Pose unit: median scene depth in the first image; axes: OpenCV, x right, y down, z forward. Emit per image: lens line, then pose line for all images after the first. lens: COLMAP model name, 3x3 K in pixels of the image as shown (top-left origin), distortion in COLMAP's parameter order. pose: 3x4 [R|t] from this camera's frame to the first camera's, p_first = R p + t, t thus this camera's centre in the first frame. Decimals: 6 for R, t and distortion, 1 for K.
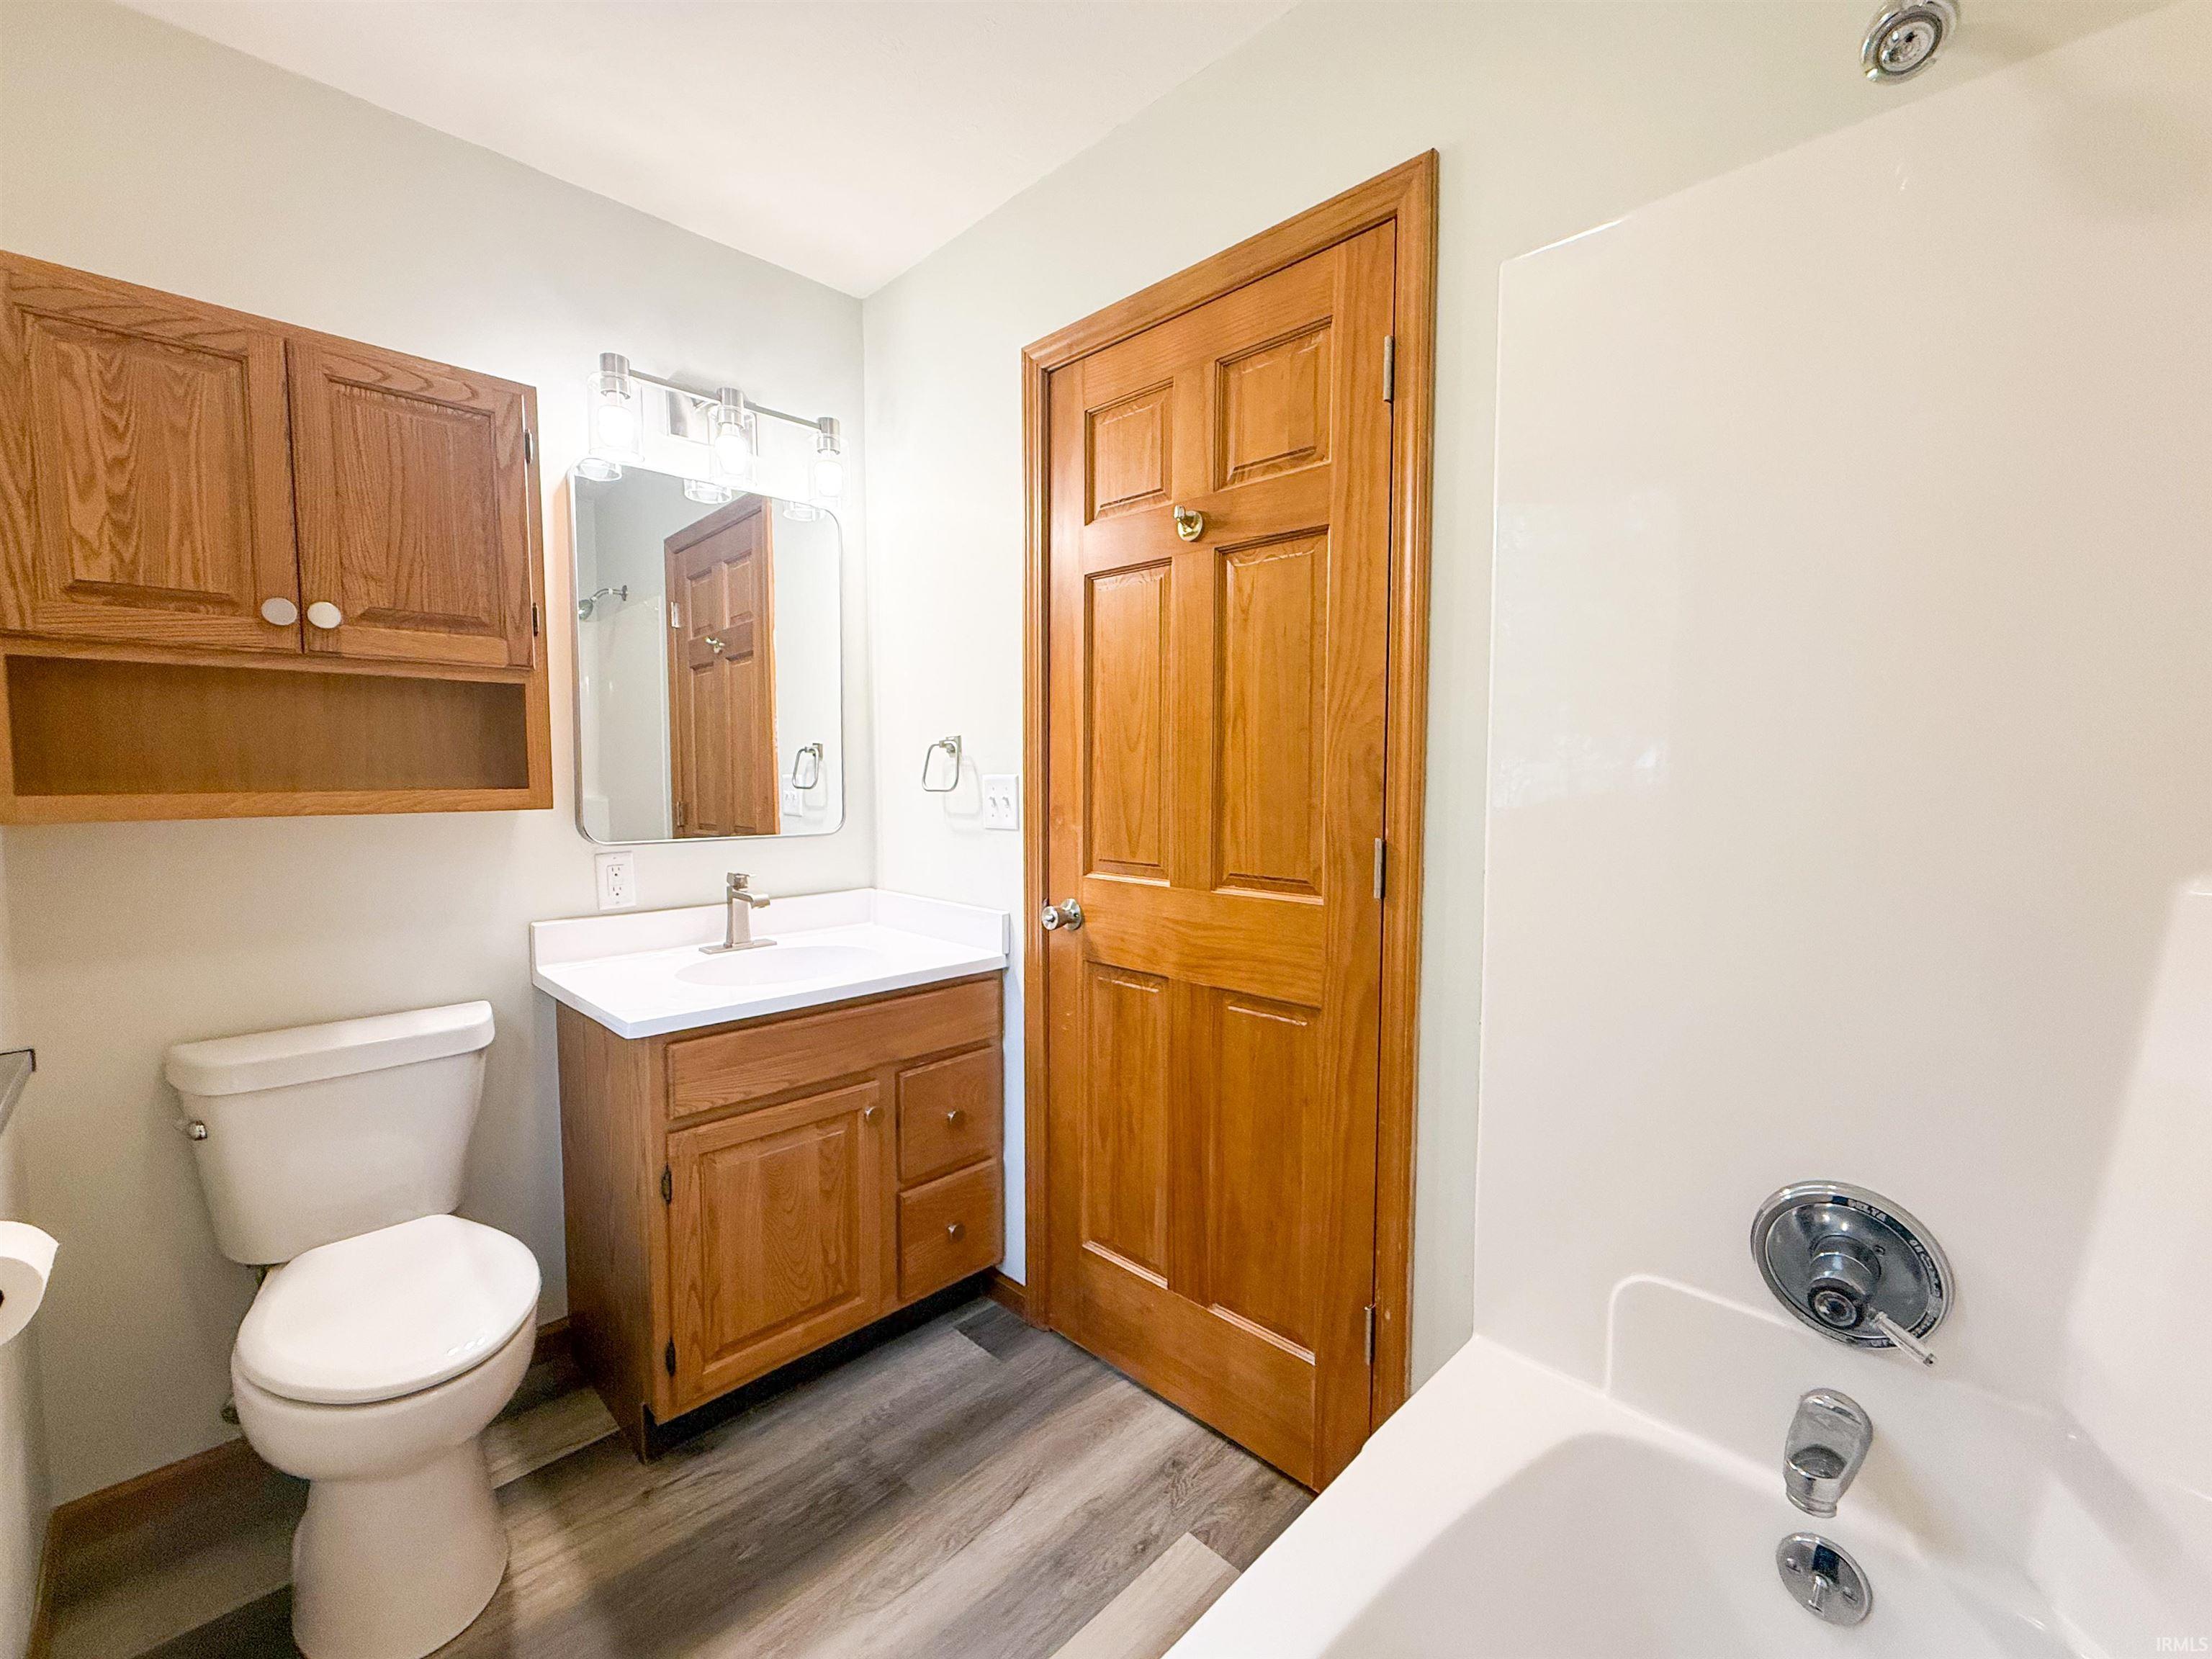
lens RADIAL K [[885.8, 0, 1114.3], [0, 885.8, 833.3], [0, 0, 1]] dist [-0.000021, 0.000544]
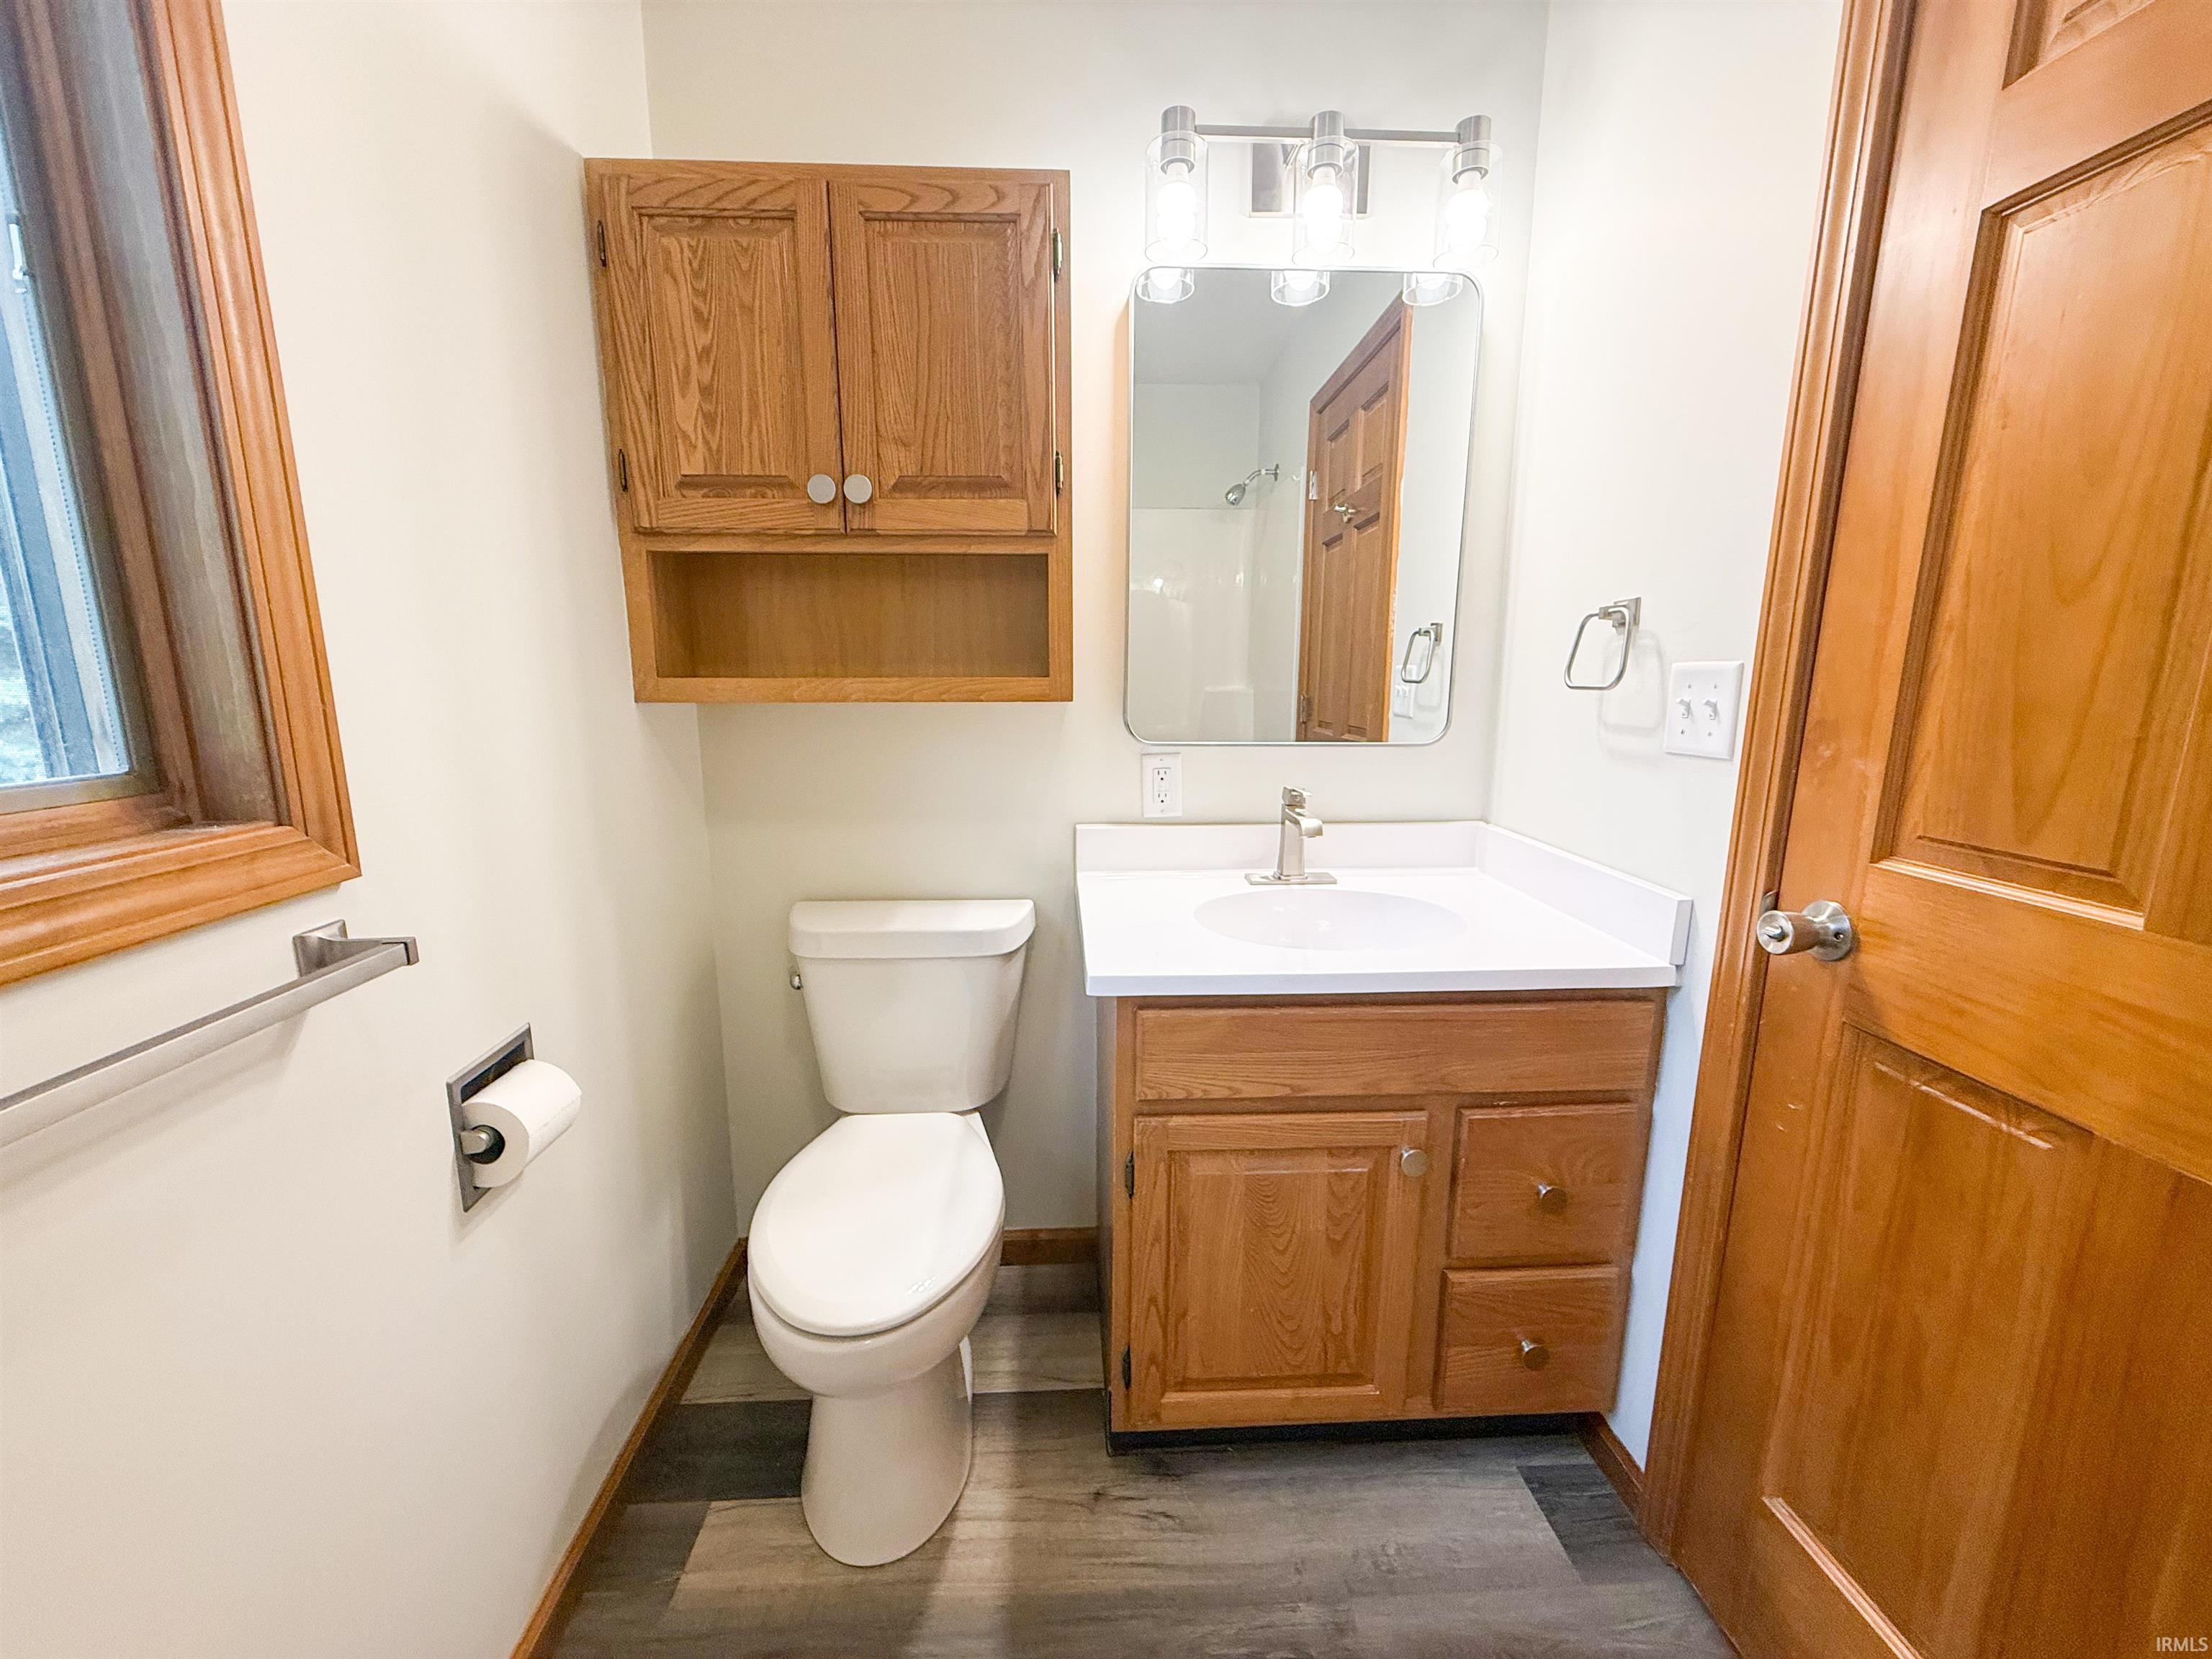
lens RADIAL K [[885.8, 0, 1093.6], [0, 885.8, 829.9], [0, 0, 1]] dist [-0.000021, 0.000544]
pose [[0.728600, 0.124354, -0.673556, -0.020918], [-0.047981, 0.990231, 0.130918, -0.016499], [0.683257, -0.063068, 0.727449, 0.356137]]
